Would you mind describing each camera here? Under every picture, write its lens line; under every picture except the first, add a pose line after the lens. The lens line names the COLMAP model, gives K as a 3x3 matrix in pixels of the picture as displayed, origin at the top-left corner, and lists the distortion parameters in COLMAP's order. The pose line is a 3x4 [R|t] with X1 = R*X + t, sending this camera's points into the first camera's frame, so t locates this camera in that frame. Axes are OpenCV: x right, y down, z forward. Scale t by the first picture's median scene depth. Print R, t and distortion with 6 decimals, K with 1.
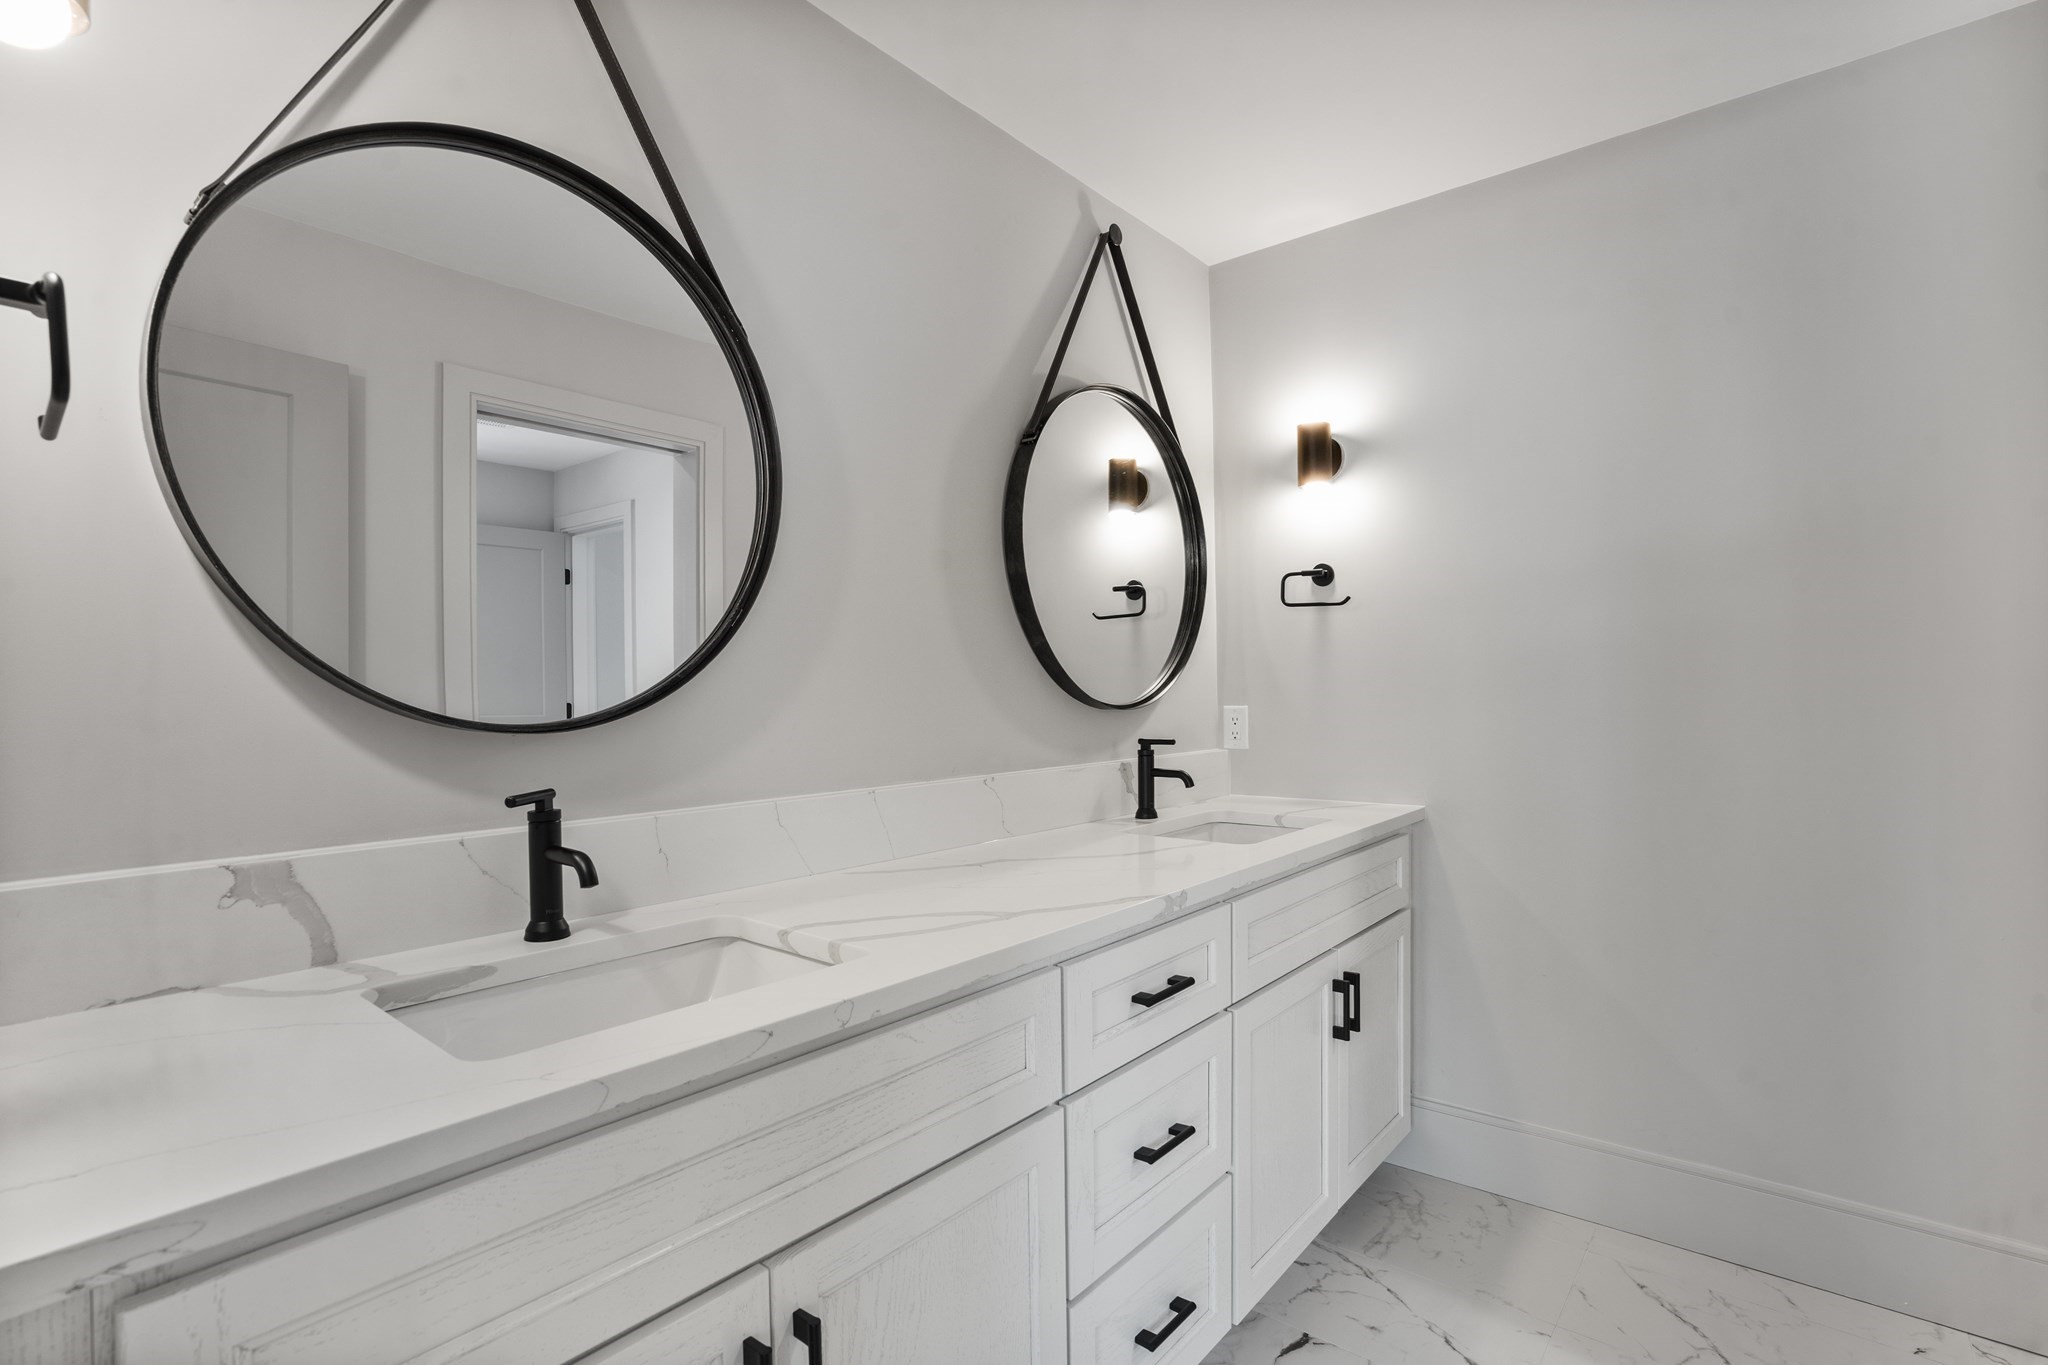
lens RADIAL K [[954.0, 0, 1019.3], [0, 954.0, 684.6], [0, 0, 1]] dist [-0.009889, -0.000601]
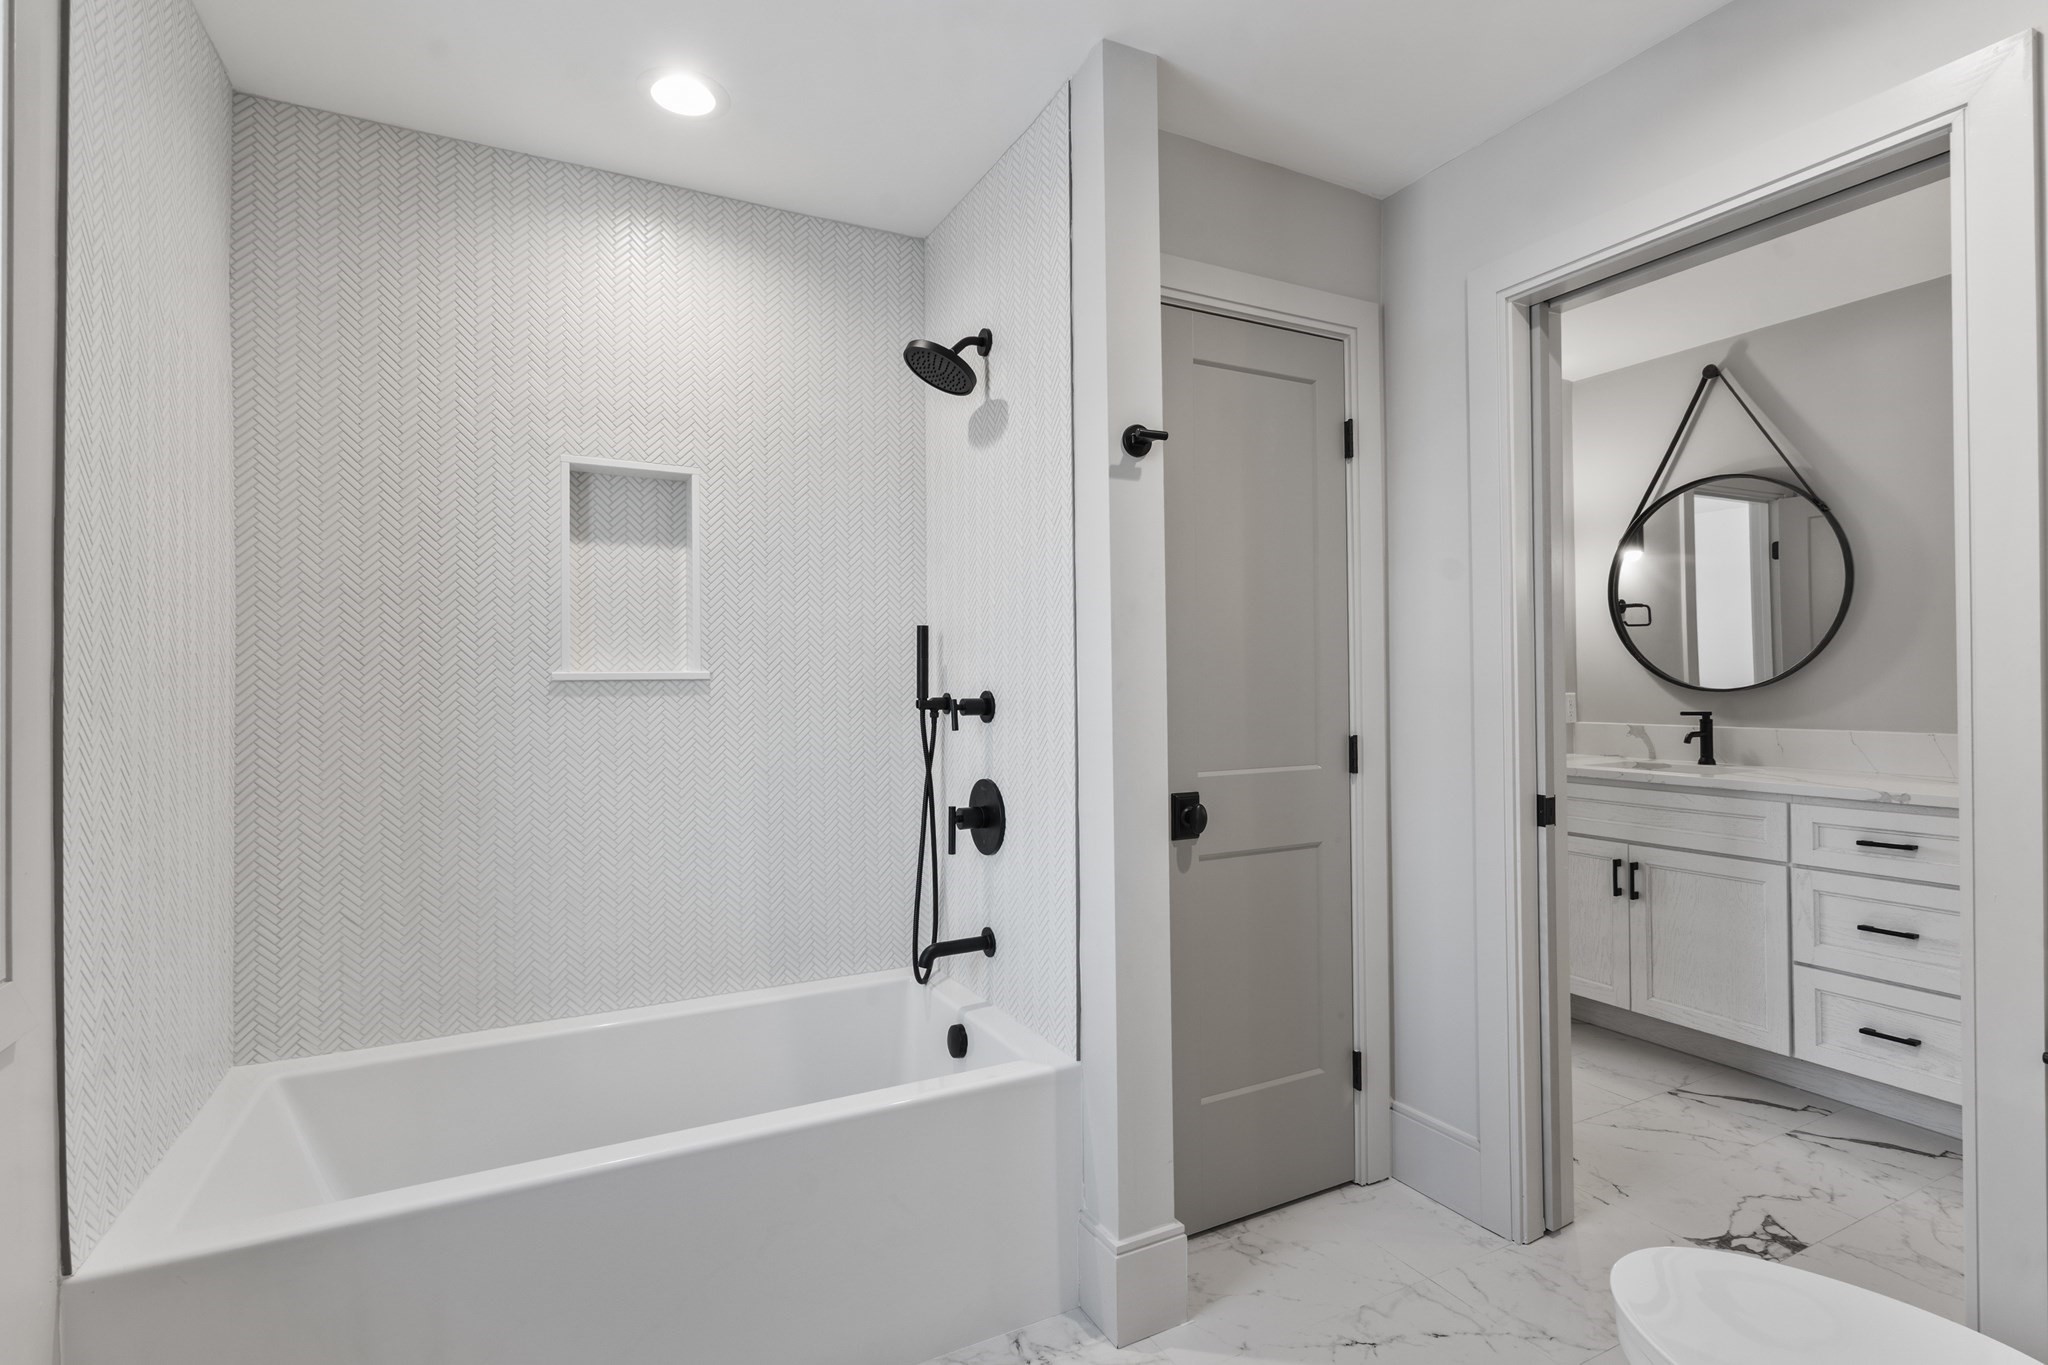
lens RADIAL K [[954.0, 0, 1036.4], [0, 954.0, 679.1], [0, 0, 1]] dist [-0.009889, -0.000601]
pose [[-0.385325, 0.001731, -0.922779, 2.628479], [0.009079, 0.999957, -0.001916, 0.005098], [0.922736, -0.009117, -0.385325, 0.254002]]
